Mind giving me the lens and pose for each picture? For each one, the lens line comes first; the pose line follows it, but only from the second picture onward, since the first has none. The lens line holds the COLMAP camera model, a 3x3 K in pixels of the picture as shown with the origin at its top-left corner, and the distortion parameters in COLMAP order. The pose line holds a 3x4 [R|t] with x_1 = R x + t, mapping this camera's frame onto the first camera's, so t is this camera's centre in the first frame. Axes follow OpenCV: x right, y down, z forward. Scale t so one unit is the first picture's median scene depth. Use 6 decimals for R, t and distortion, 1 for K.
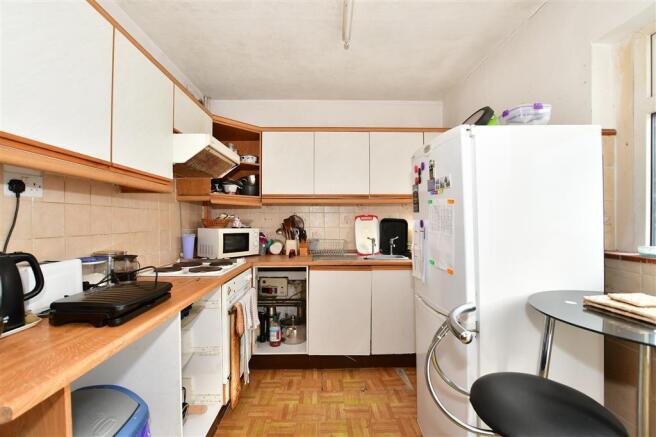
lens RADIAL K [[291.2, 0, 327.0], [0, 291.2, 220.2], [0, 0, 1]] dist [-0.024958, 0.001184]
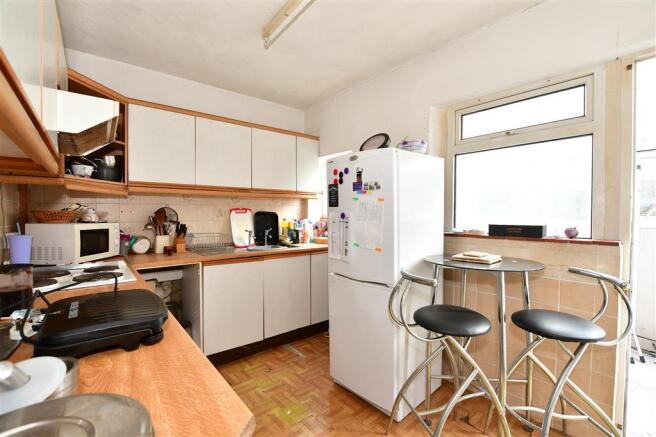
lens RADIAL K [[291.2, 0, 327.4], [0, 291.2, 219.4], [0, 0, 1]] dist [-0.024958, 0.001184]
pose [[0.778718, -0.009515, 0.627302, -0.295703], [-0.002800, 0.999822, 0.018641, 0.002624], [-0.627368, -0.016272, 0.778553, 0.025962]]
